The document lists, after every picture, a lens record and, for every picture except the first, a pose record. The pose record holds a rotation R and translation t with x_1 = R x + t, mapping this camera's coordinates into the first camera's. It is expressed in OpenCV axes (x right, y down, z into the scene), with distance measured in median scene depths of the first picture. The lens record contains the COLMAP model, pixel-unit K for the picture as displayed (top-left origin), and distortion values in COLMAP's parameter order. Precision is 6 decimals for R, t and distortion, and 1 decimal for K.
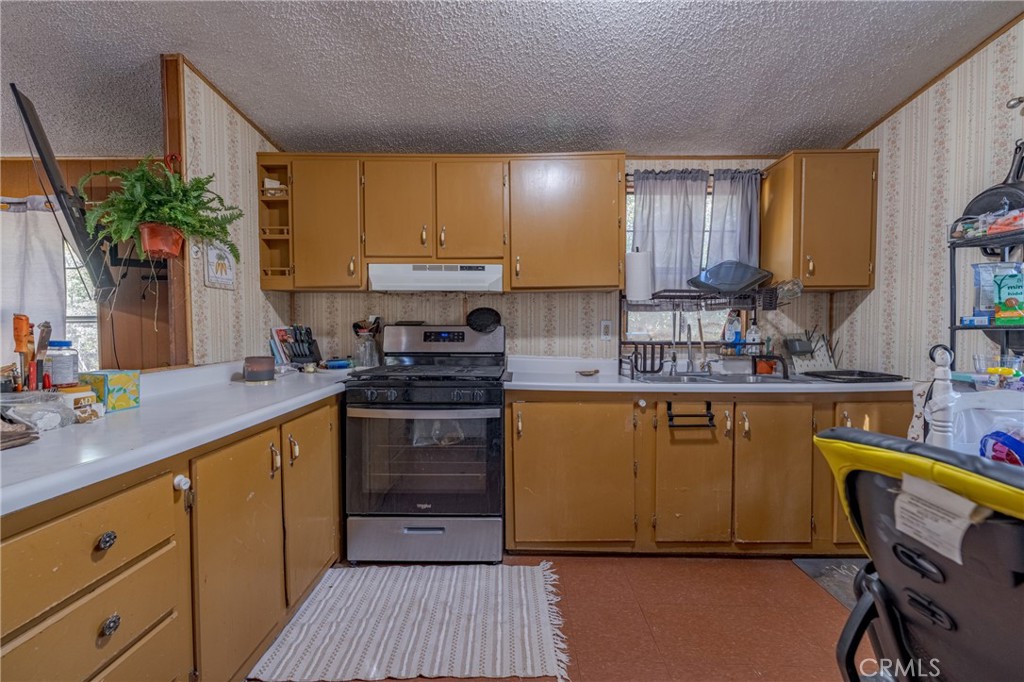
lens RADIAL K [[401.1, 0, 511.3], [0, 401.1, 340.8], [0, 0, 1]] dist [-0.001520, -0.000603]
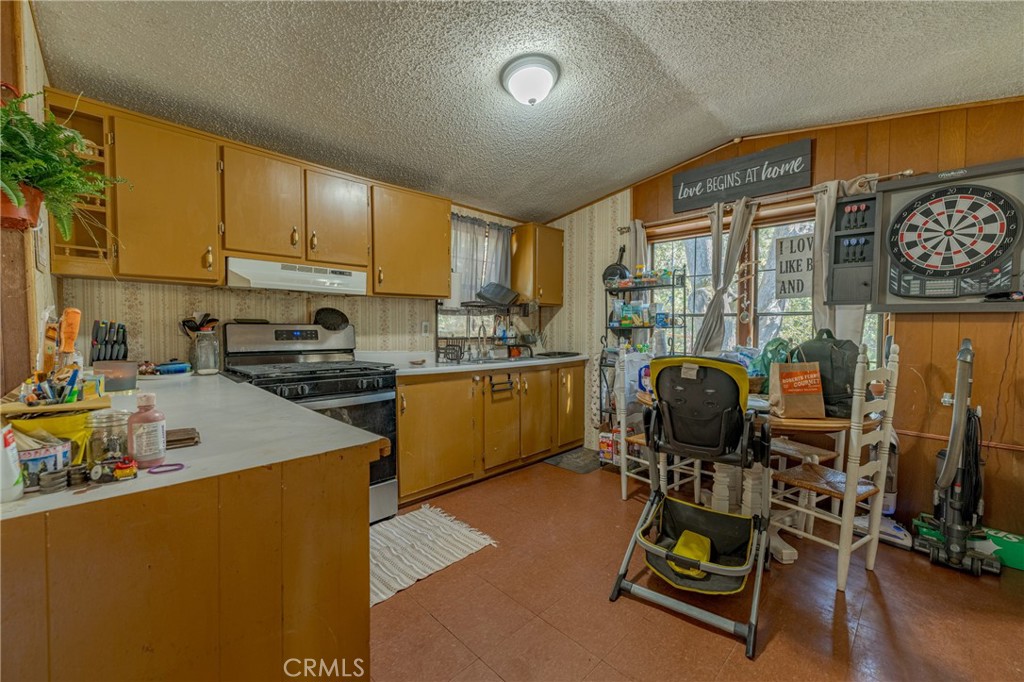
lens RADIAL K [[401.1, 0, 508.3], [0, 401.1, 339.7], [0, 0, 1]] dist [-0.001520, -0.000603]
pose [[0.707253, -0.017678, 0.706739, -0.517626], [0.018543, 0.999807, 0.006453, 0.005208], [-0.706717, 0.008541, 0.707445, -0.106014]]
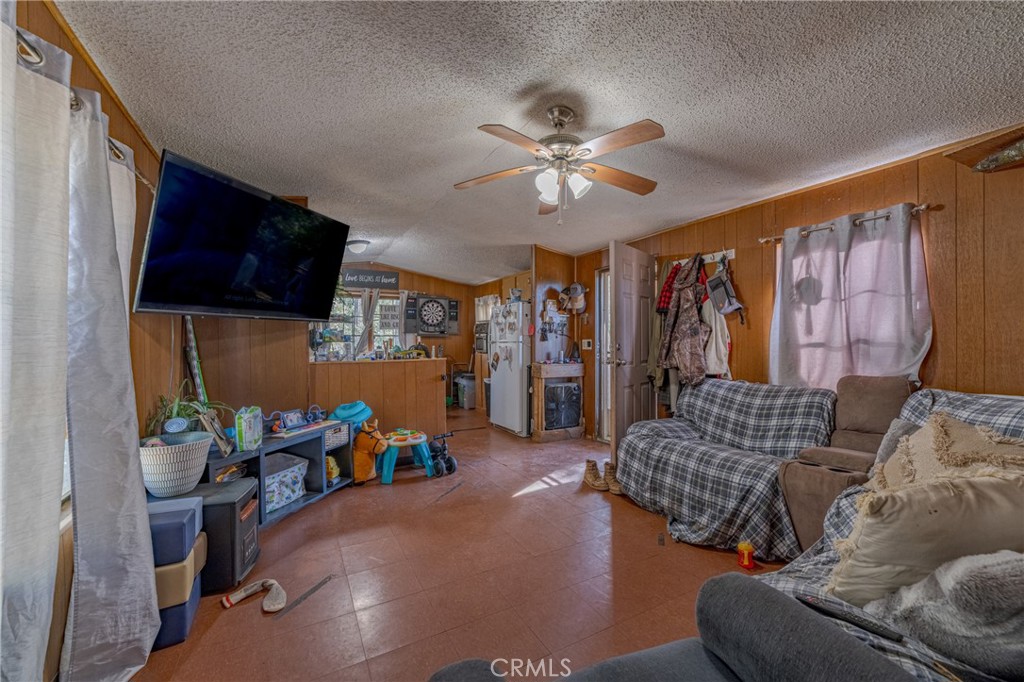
lens RADIAL K [[401.1, 0, 512.8], [0, 401.1, 343.0], [0, 0, 1]] dist [-0.001520, -0.000603]
pose [[-0.464869, 0.008448, 0.885339, -2.257892], [0.037372, 0.999250, 0.010089, 0.008629], [-0.884590, 0.037777, -0.464836, 0.761168]]
